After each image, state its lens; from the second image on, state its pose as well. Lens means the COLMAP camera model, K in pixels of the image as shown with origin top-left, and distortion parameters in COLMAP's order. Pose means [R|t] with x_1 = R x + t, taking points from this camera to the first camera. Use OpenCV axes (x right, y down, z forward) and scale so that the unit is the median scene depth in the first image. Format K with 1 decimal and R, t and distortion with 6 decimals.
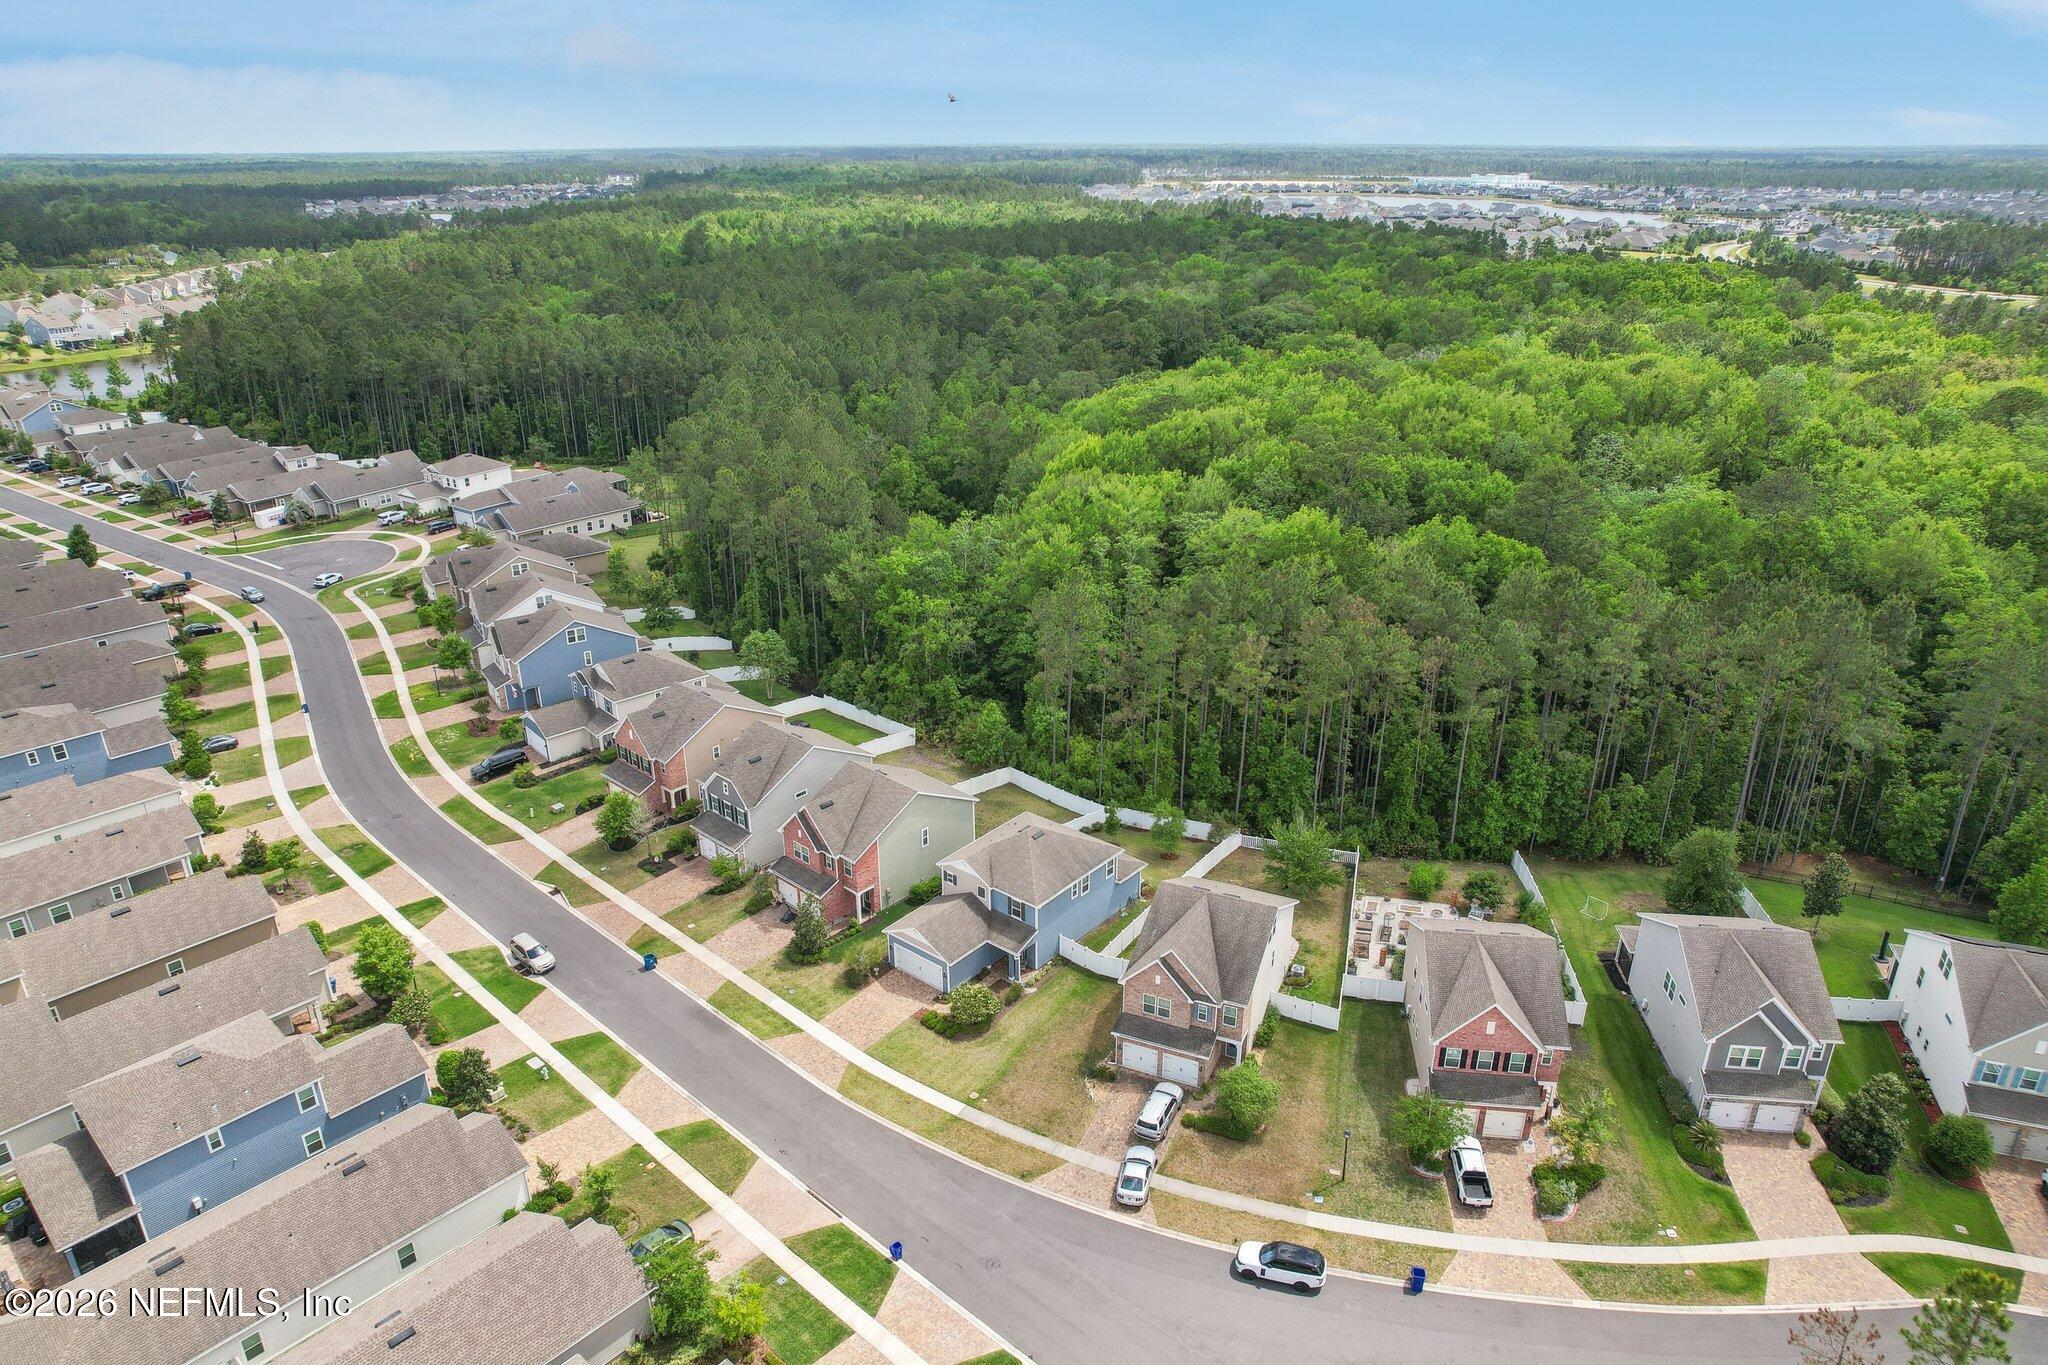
lens RADIAL K [[1310.9, 0, 1024.0], [0, 1310.9, 682.5], [0, 0, 1]] dist [-0.080059, 0.075518]
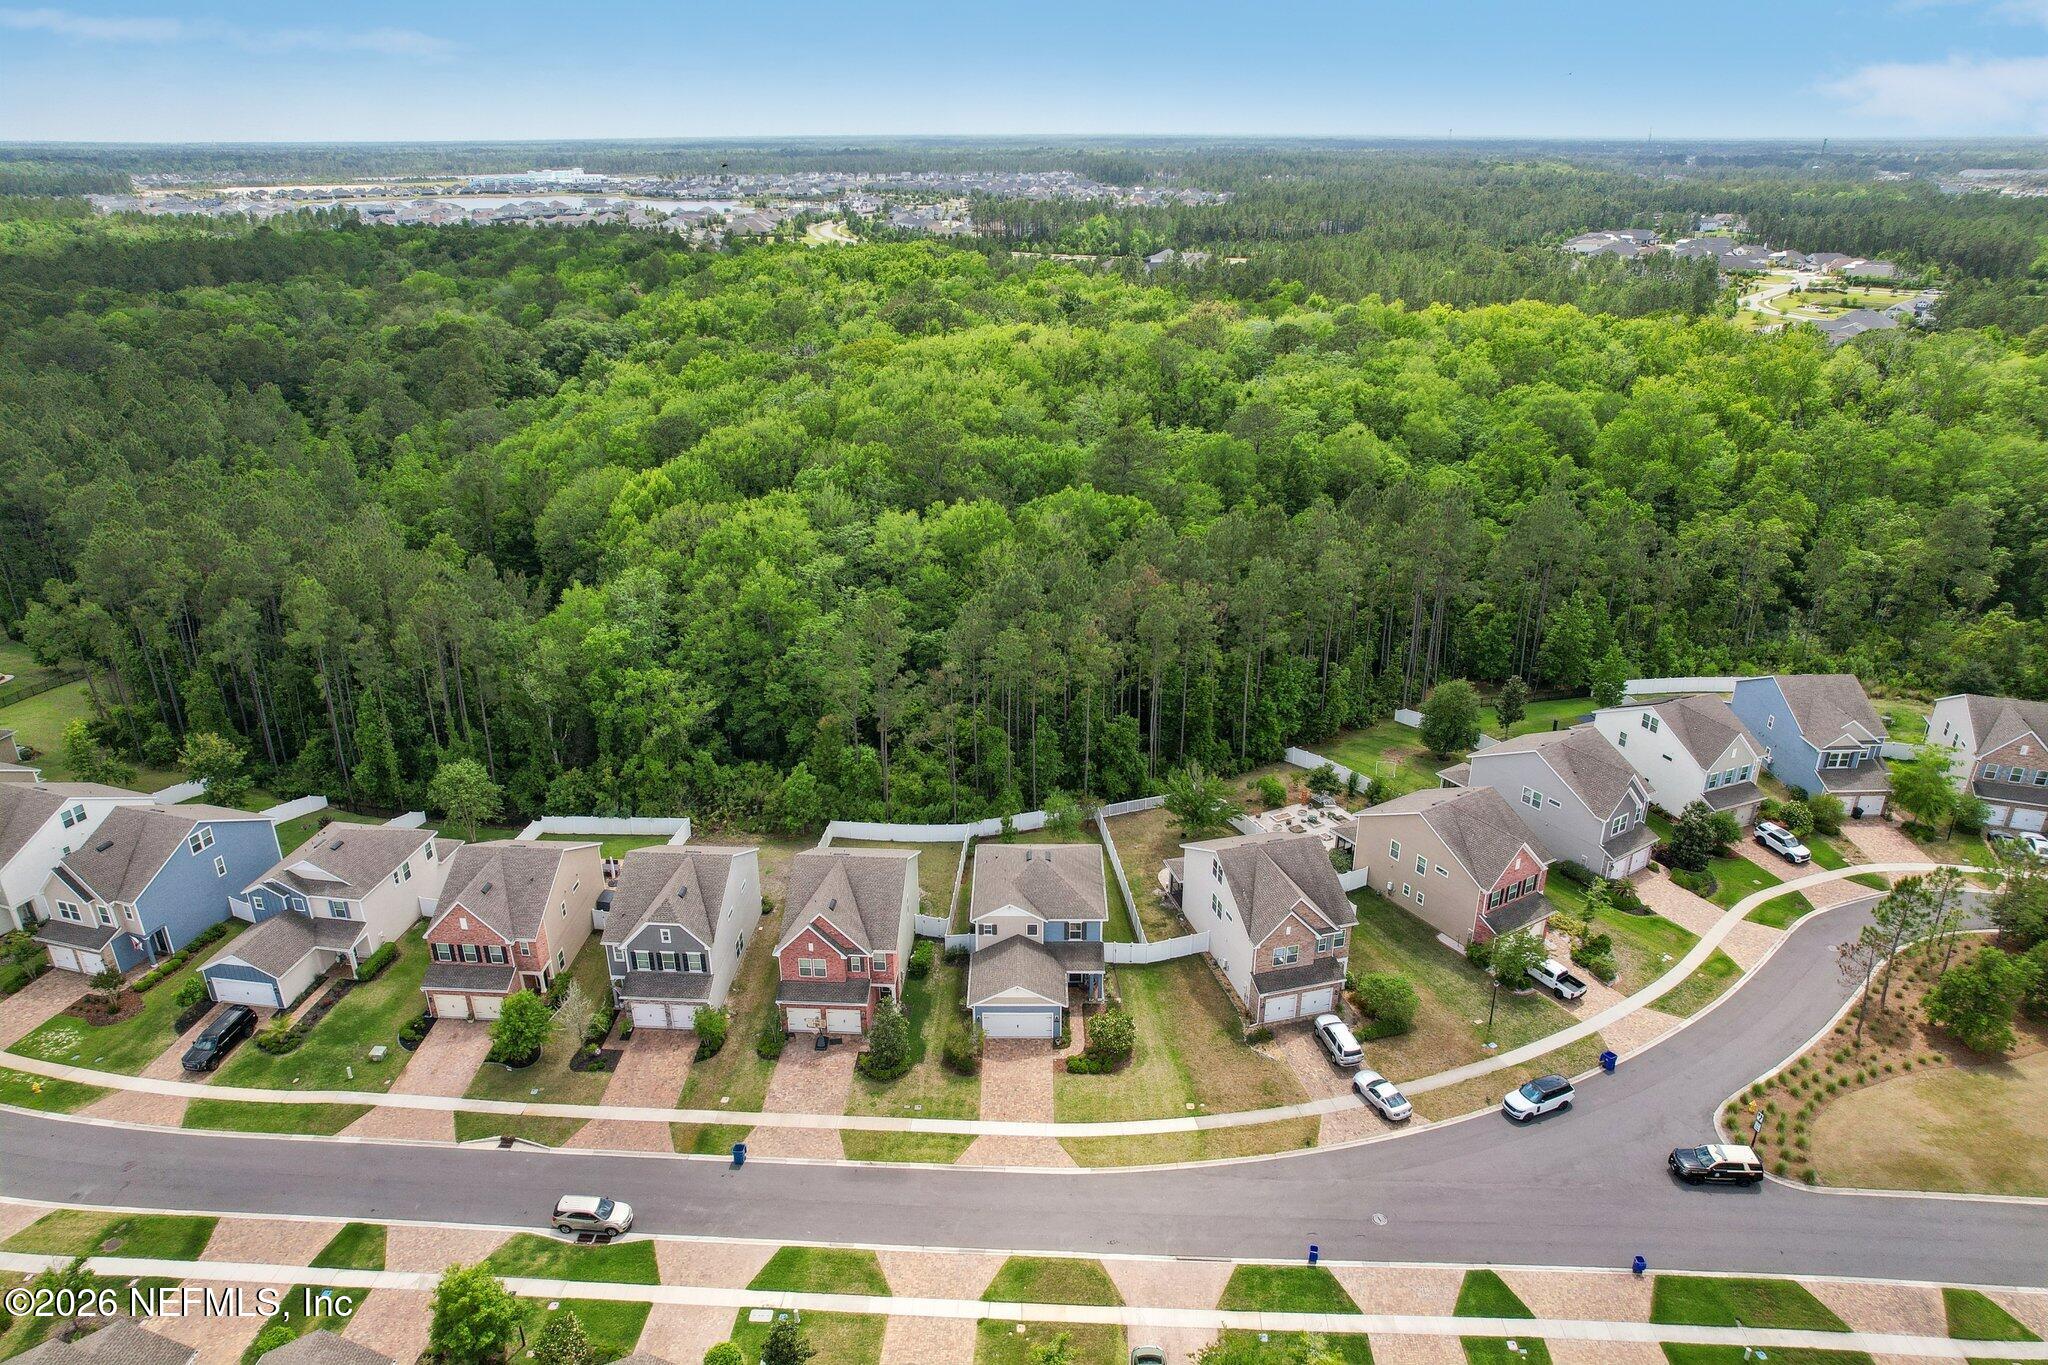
lens RADIAL K [[1310.9, 0, 1024.0], [0, 1310.9, 682.5], [0, 0, 1]] dist [-0.080059, 0.075518]
pose [[0.773352, -0.247650, 0.583607, -0.542853], [0.245450, 0.965716, 0.084544, -0.097658], [-0.584535, 0.077864, 0.807623, 0.200719]]
